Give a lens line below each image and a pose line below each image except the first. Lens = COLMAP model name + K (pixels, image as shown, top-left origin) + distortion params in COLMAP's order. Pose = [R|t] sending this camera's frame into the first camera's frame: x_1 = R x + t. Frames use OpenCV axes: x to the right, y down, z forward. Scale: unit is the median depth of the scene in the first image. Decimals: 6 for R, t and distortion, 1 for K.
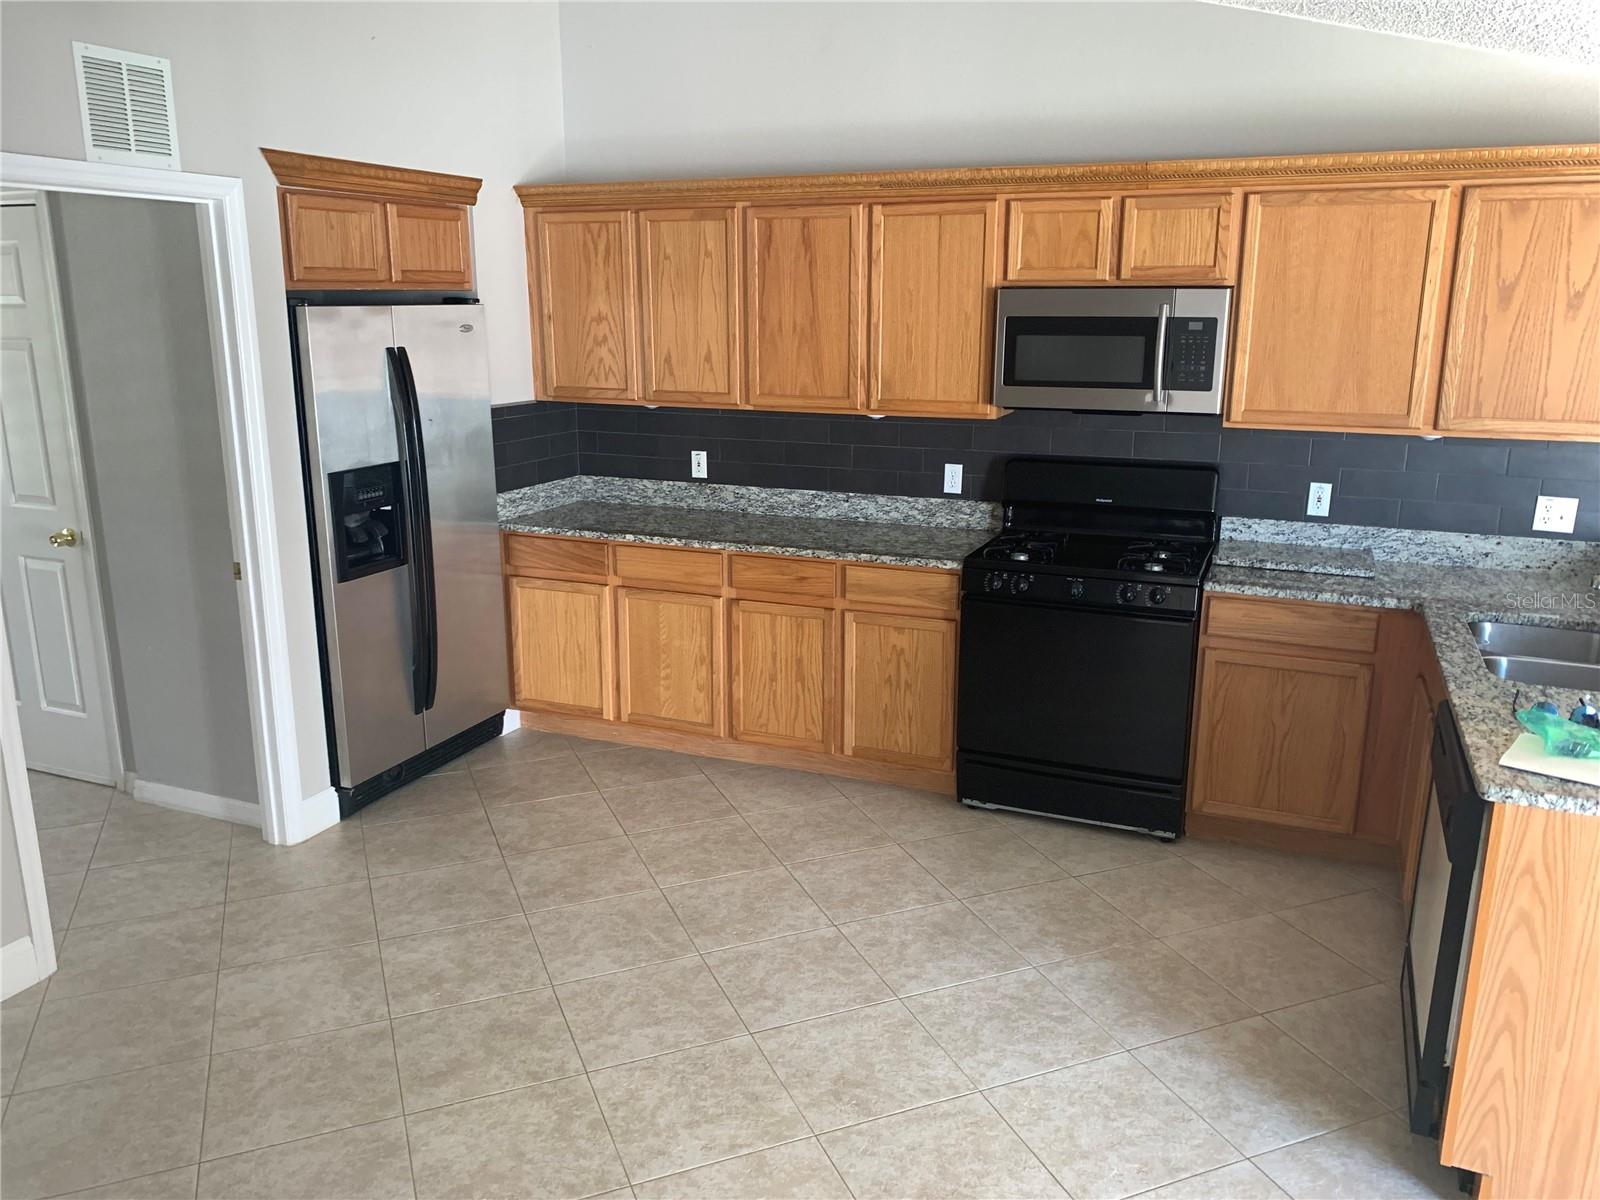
lens RADIAL K [[1225.7, 0, 800.0], [0, 1225.7, 600.0], [0, 0, 1]] dist [0.045443, -0.006174]
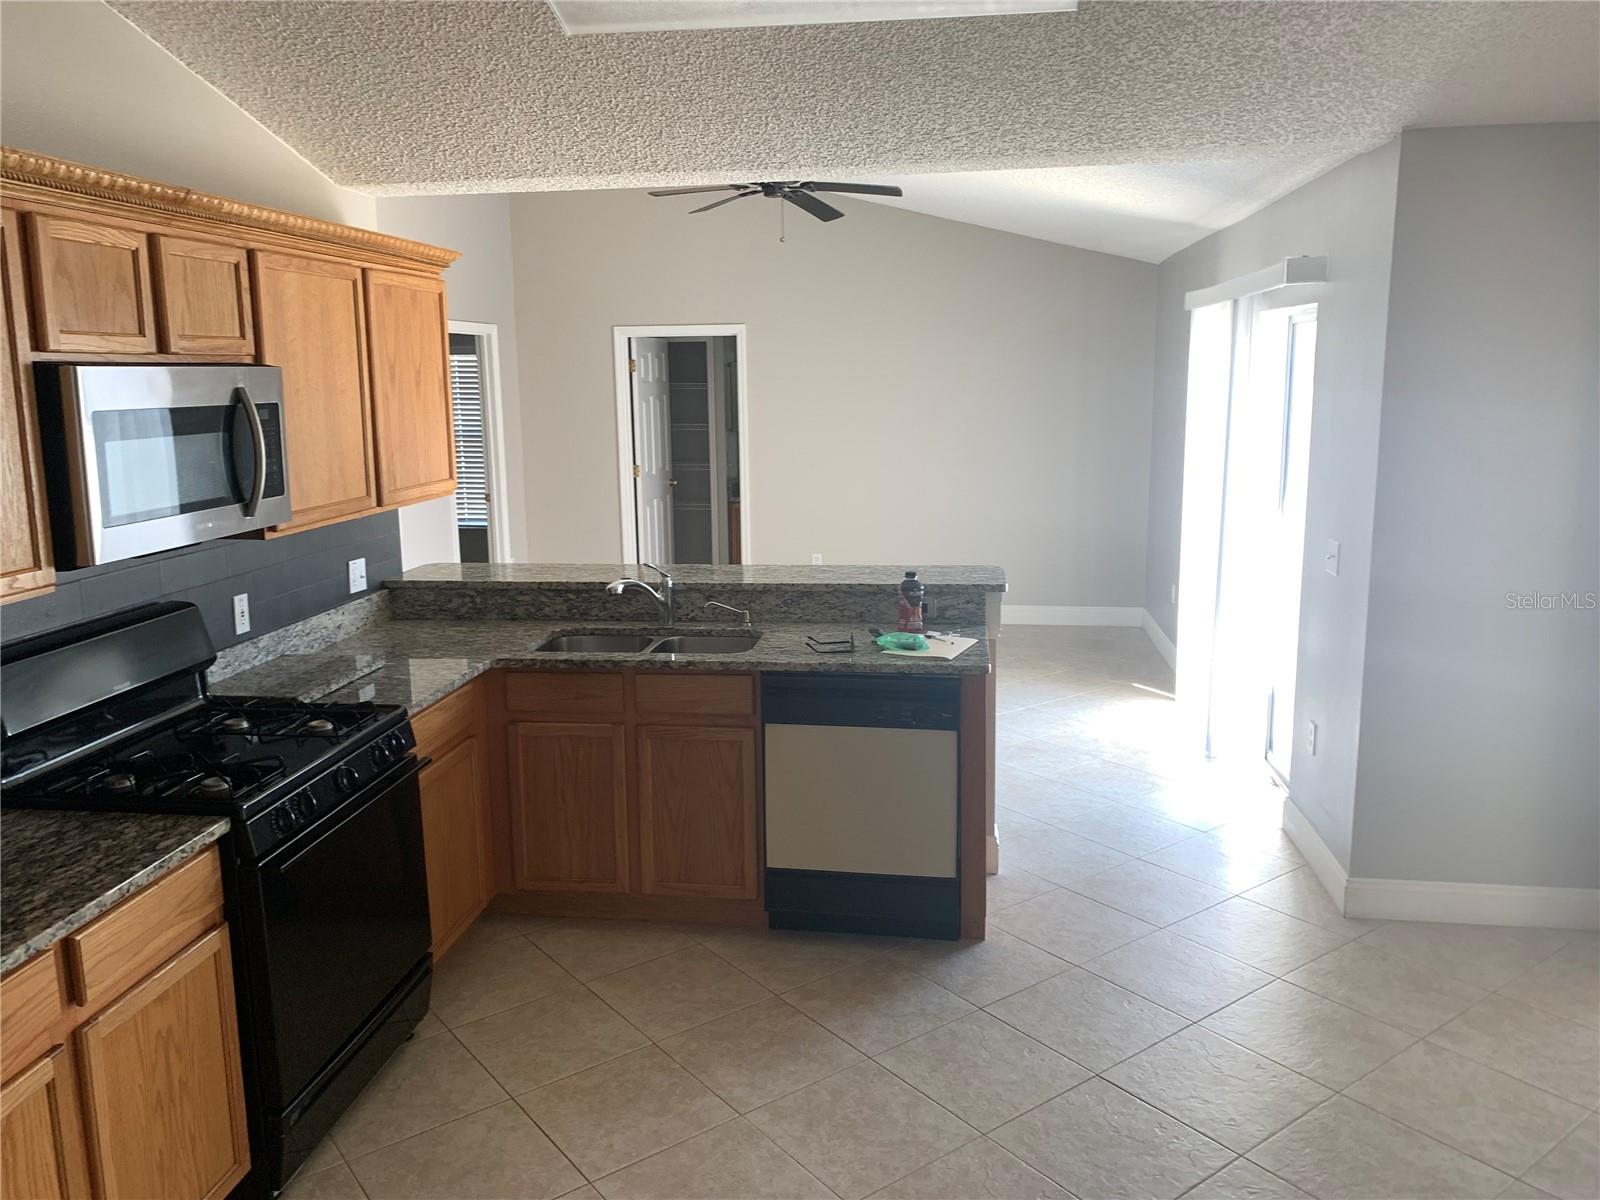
lens RADIAL K [[1225.7, 0, 800.0], [0, 1225.7, 600.0], [0, 0, 1]] dist [0.045443, -0.006174]
pose [[-0.244042, -0.185770, 0.951805, -0.481500], [0.244027, 0.938135, 0.245670, -0.208595], [-0.938560, 0.292220, -0.183611, 0.812950]]
